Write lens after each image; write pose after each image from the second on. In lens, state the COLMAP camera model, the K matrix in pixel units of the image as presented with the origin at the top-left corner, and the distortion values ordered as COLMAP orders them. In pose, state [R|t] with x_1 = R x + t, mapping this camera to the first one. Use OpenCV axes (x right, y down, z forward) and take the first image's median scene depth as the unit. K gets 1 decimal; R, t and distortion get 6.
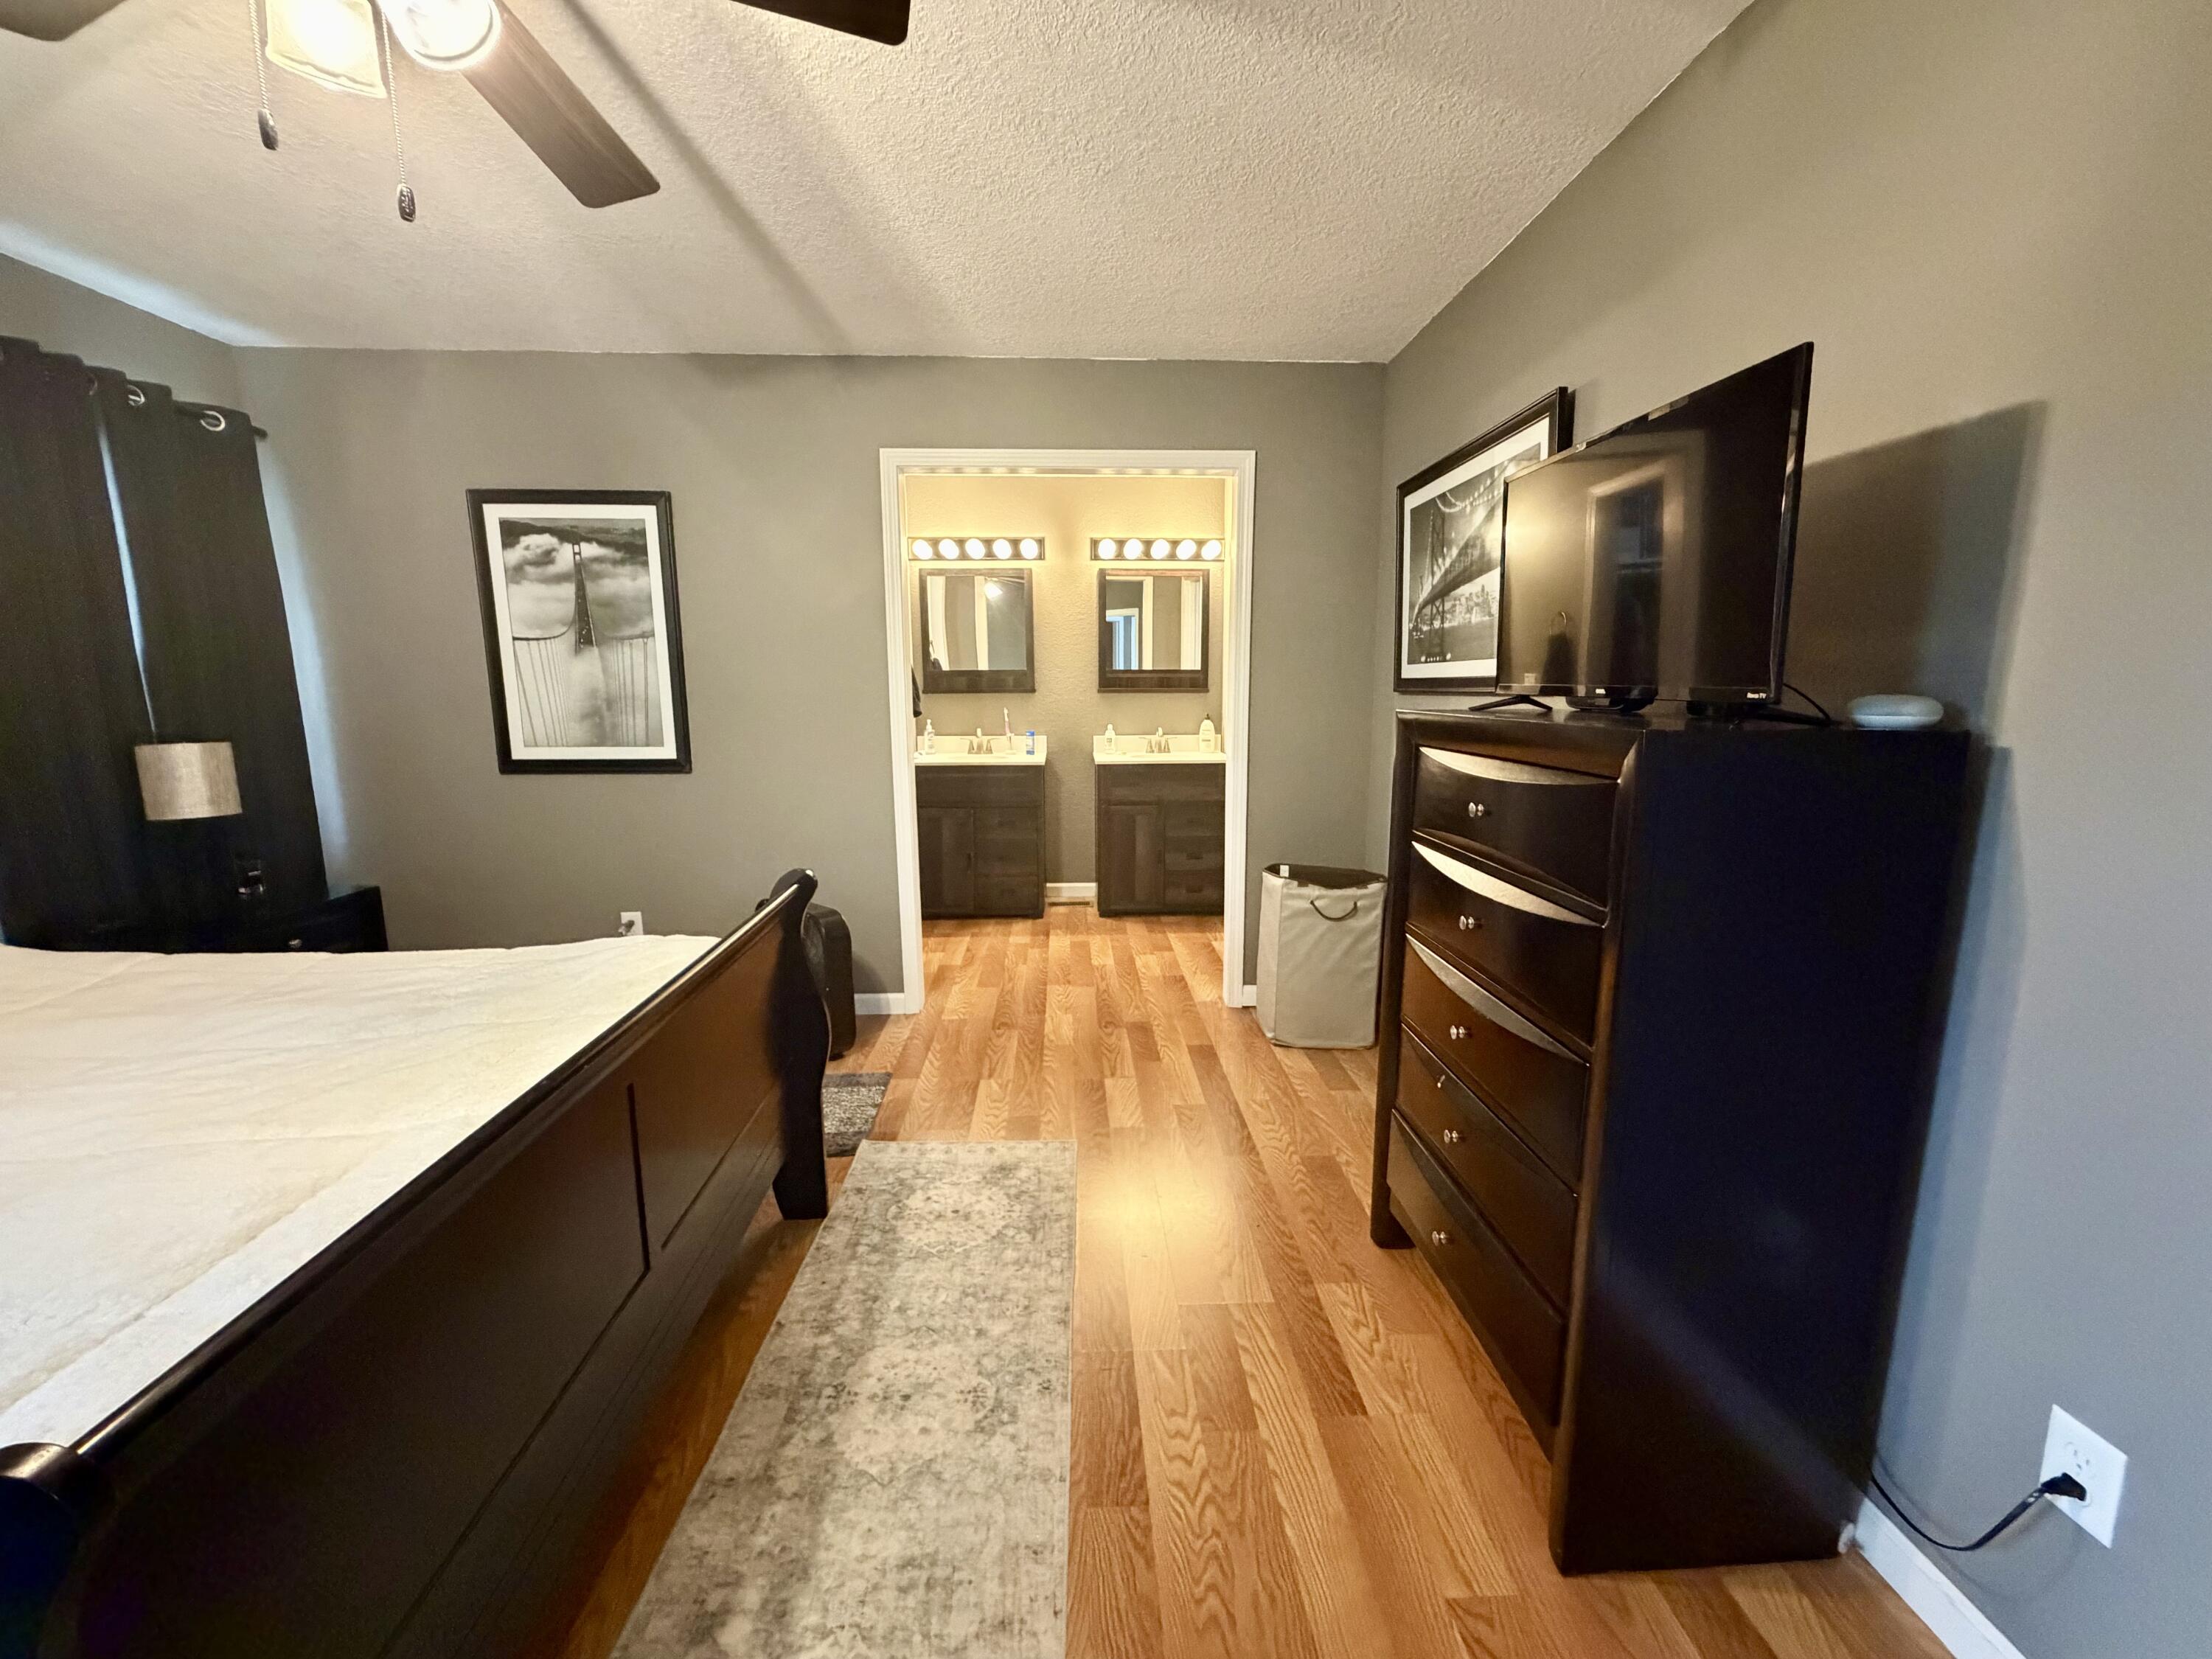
lens RADIAL K [[883.2, 0, 1108.5], [0, 883.2, 825.3], [0, 0, 1]] dist [0.001217, 0.000073]
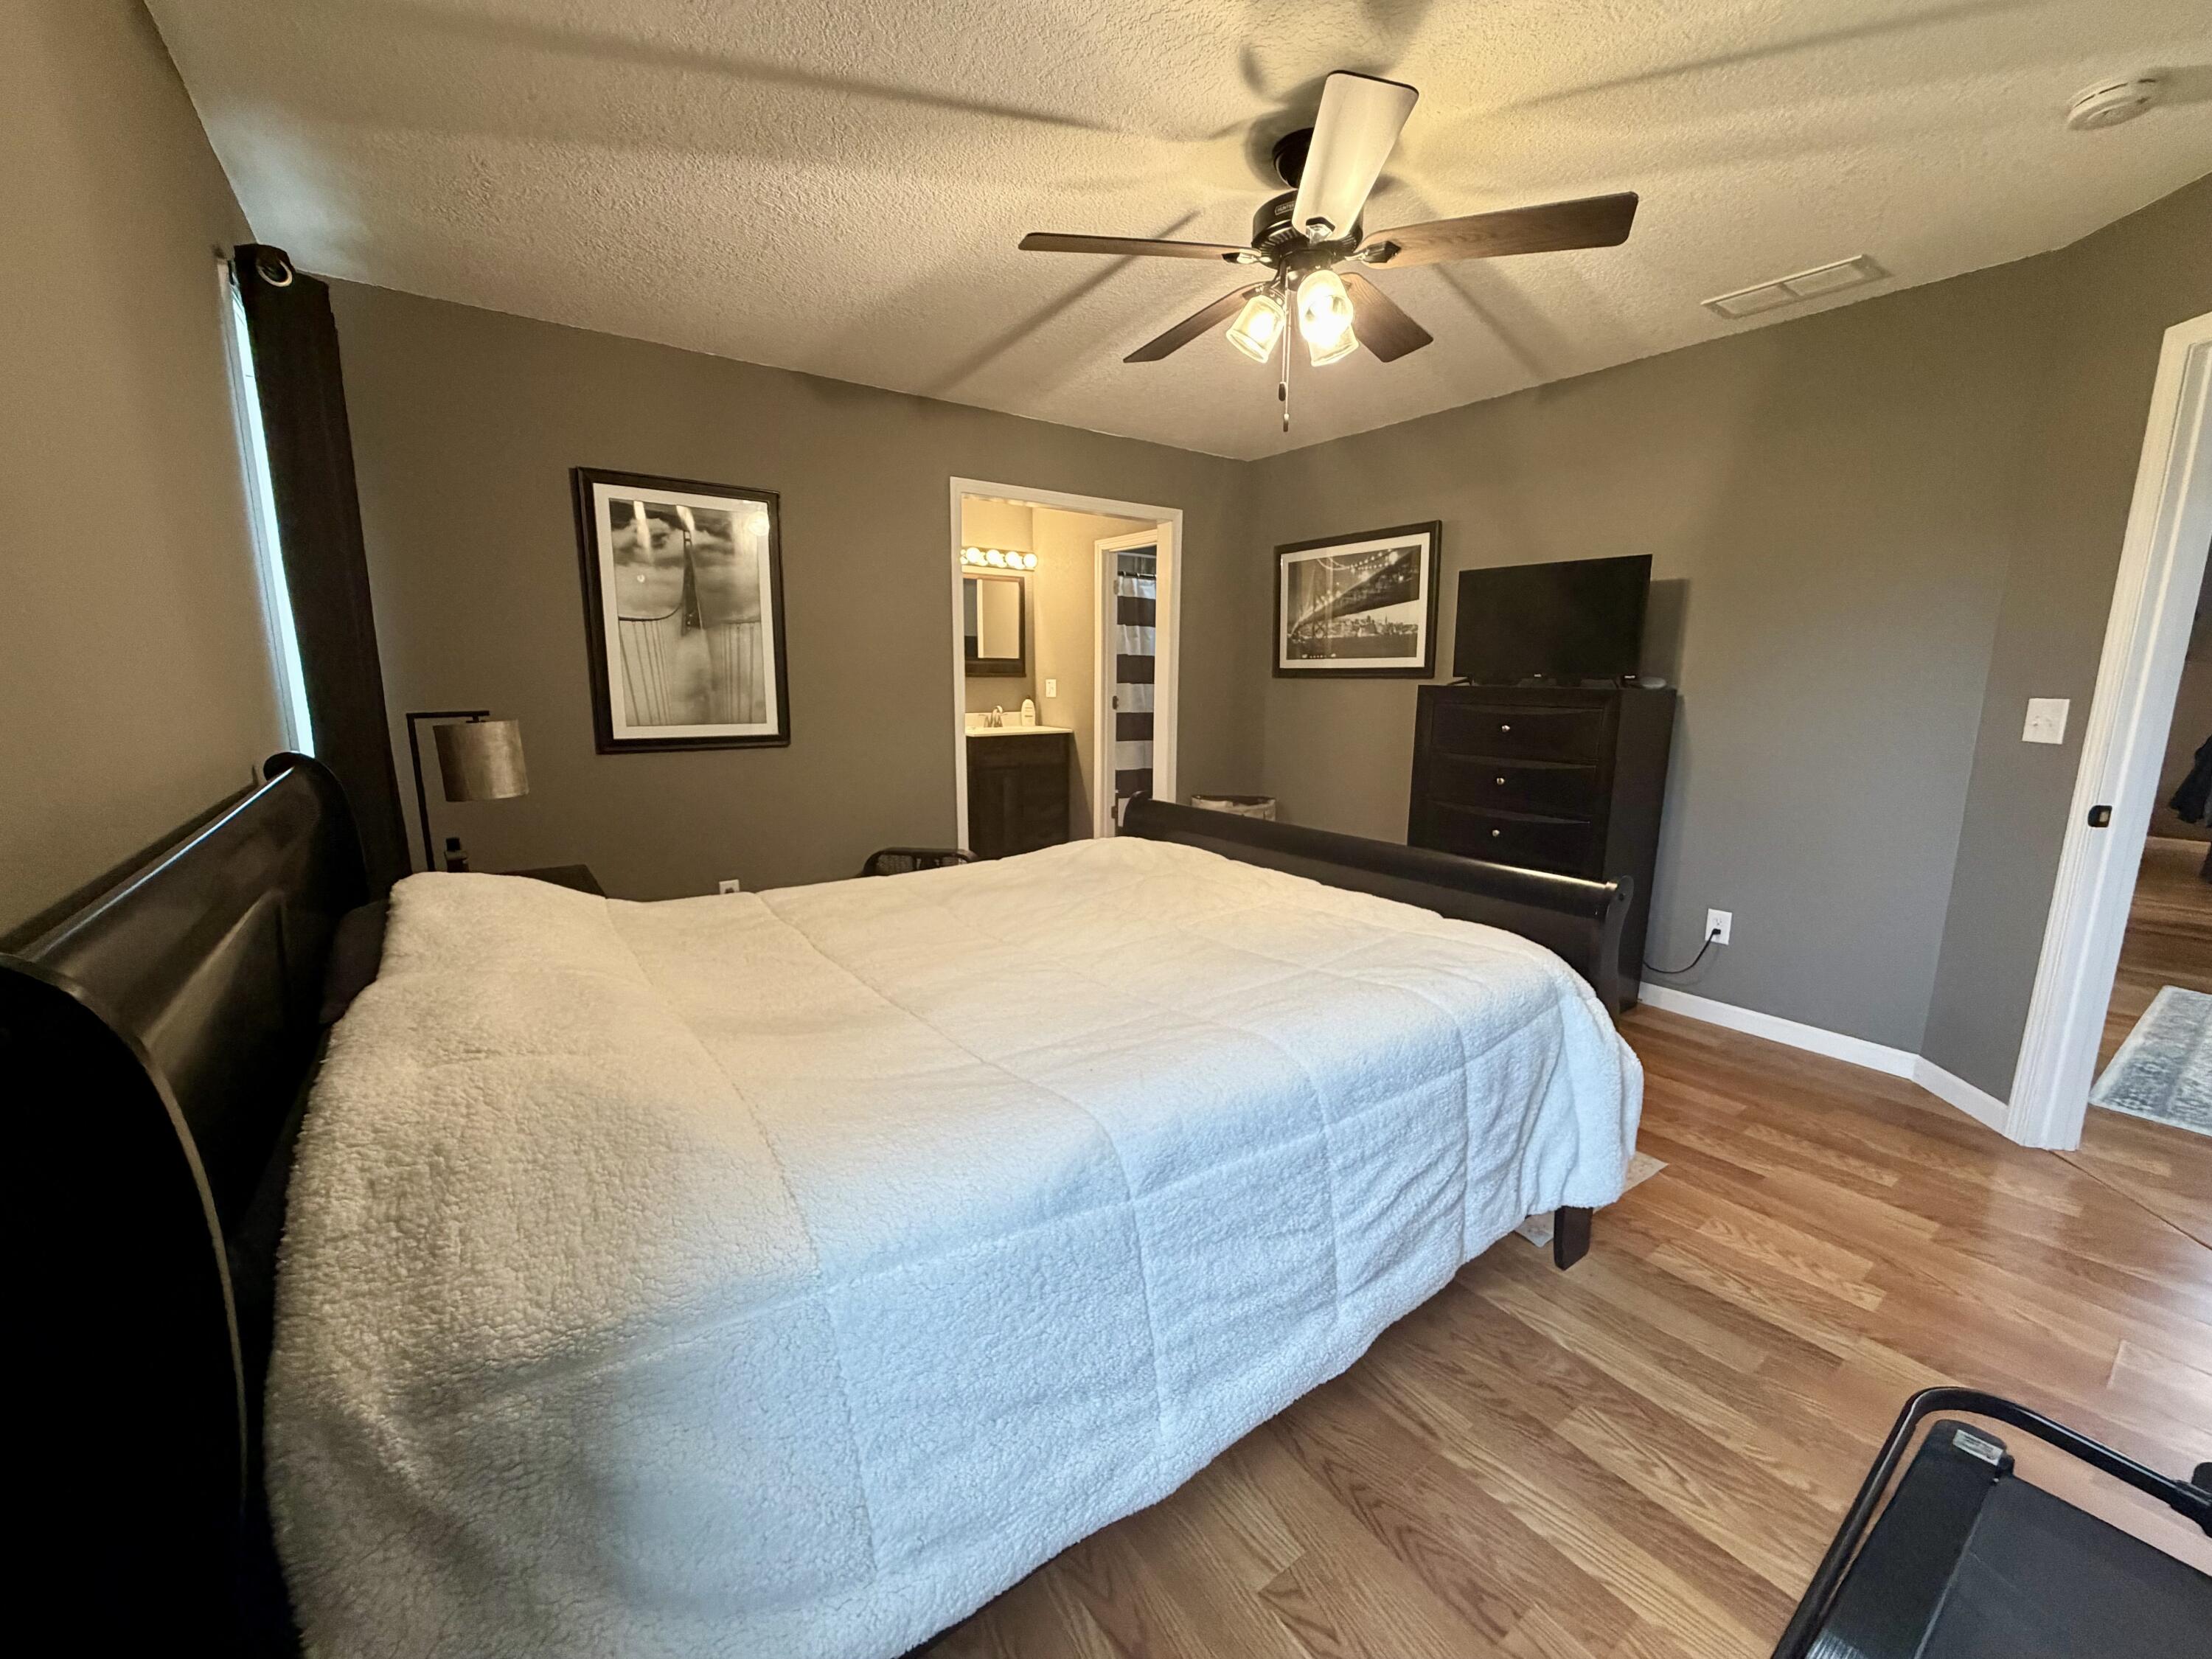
lens RADIAL K [[883.2, 0, 1115.9], [0, 883.2, 821.9], [0, 0, 1]] dist [0.001217, 0.000073]
pose [[0.834134, -0.083775, 0.545162, -0.760085], [0.076971, 0.996407, 0.035347, 0.027353], [-0.546164, 0.012478, 0.837585, -0.149416]]
